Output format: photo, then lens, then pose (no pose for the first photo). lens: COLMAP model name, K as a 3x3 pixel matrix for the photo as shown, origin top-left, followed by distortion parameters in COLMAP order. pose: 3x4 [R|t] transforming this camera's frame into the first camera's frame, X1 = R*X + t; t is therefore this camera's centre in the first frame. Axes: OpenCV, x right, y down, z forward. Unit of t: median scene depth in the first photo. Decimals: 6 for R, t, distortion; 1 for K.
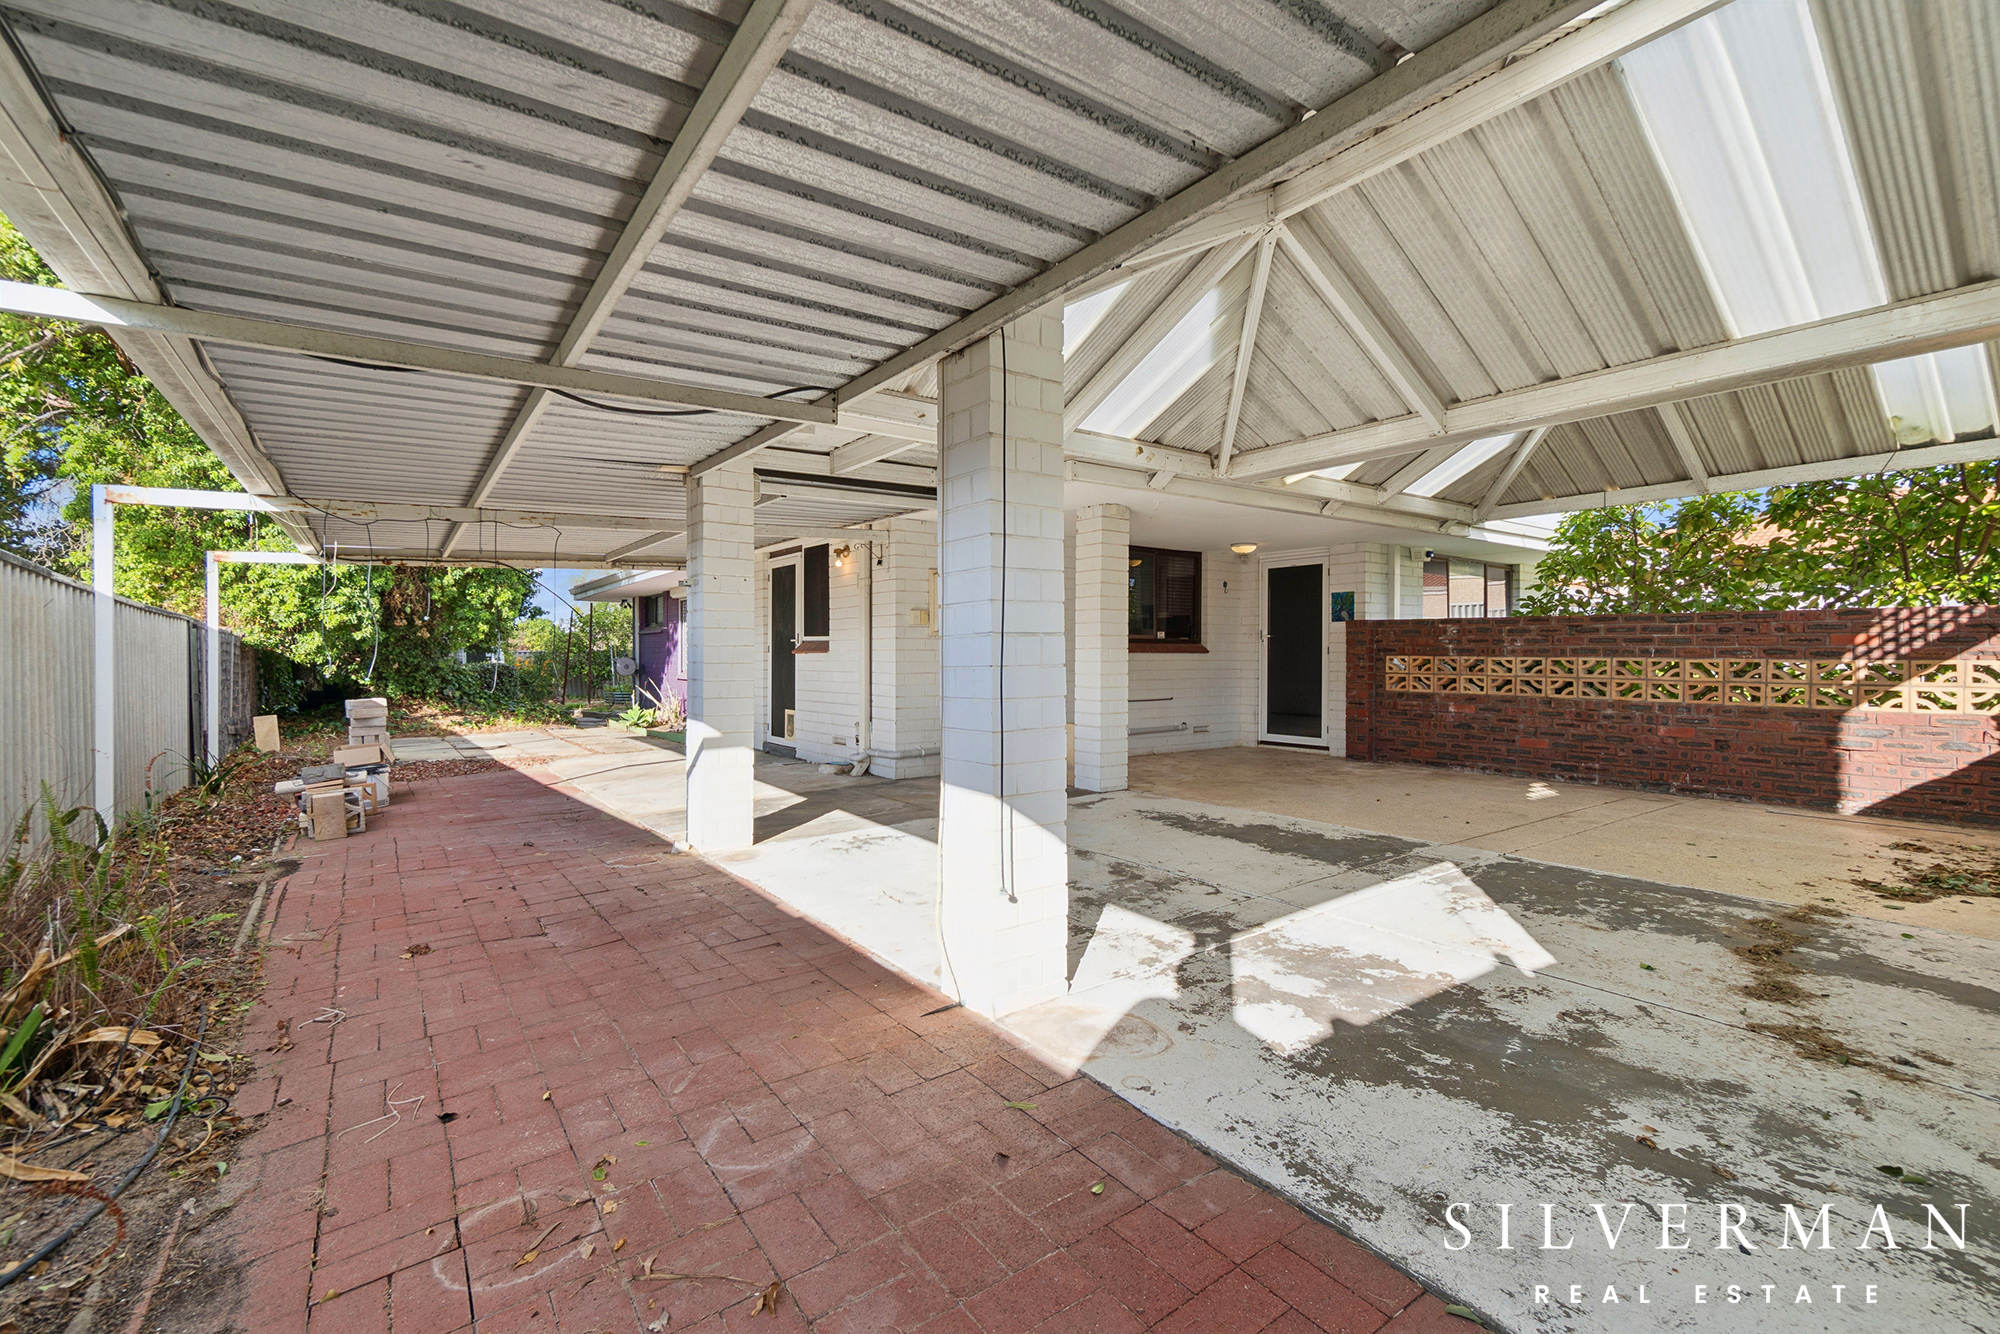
lens RADIAL K [[871.5, 0, 992.1], [0, 871.5, 659.6], [0, 0, 1]] dist [-0.002525, -0.000273]
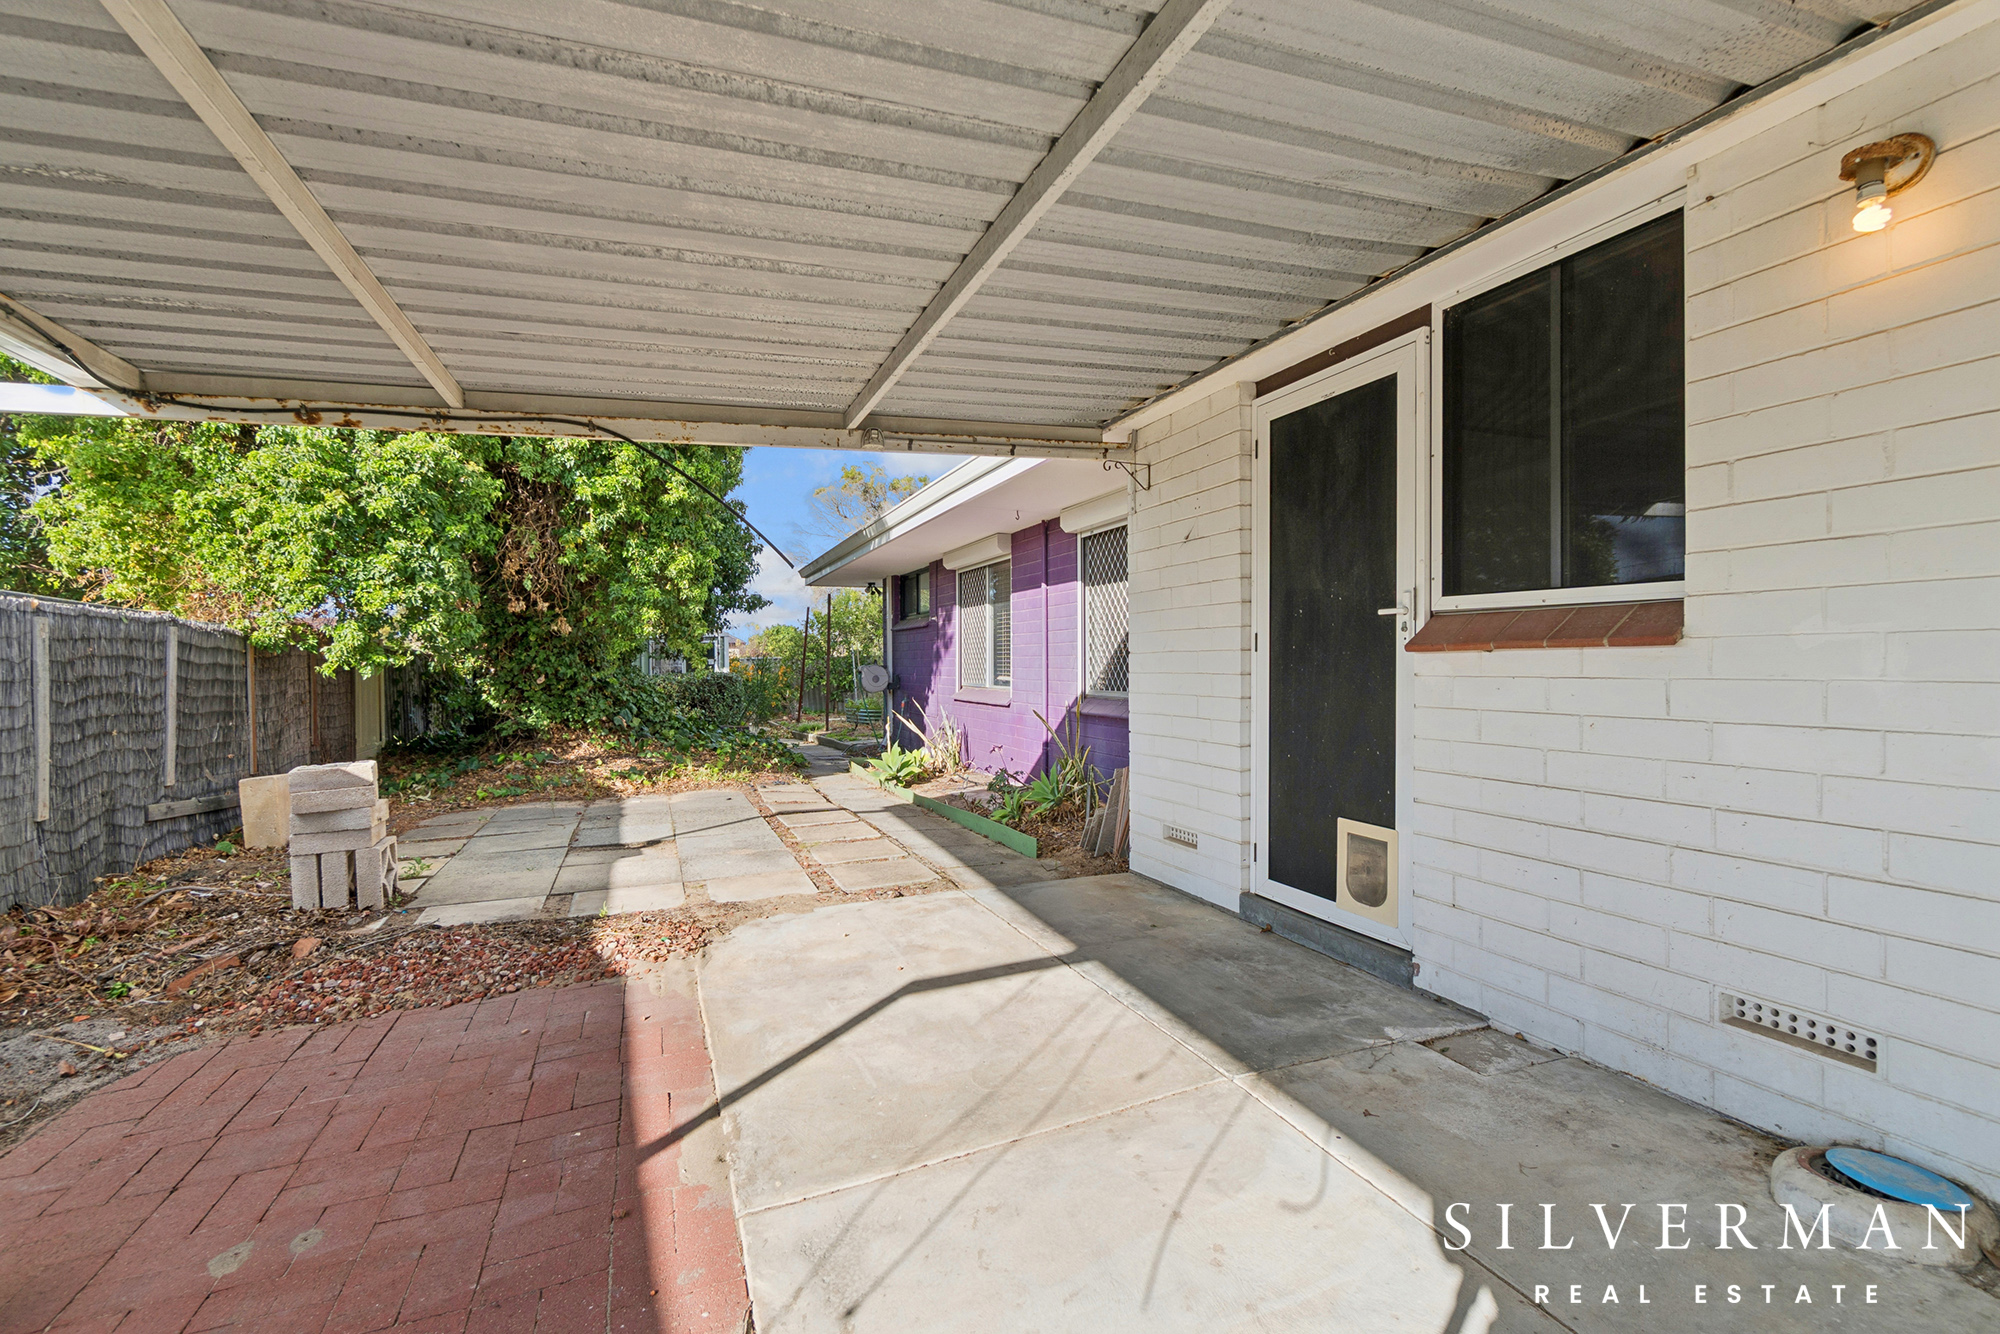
lens RADIAL K [[871.5, 0, 1000.9], [0, 871.5, 666.7], [0, 0, 1]] dist [-0.002525, -0.000273]
pose [[0.970722, -0.004106, -0.240170, -0.173358], [0.004583, 0.999988, 0.001427, -0.001638], [0.240161, -0.002486, 0.970730, 0.391608]]
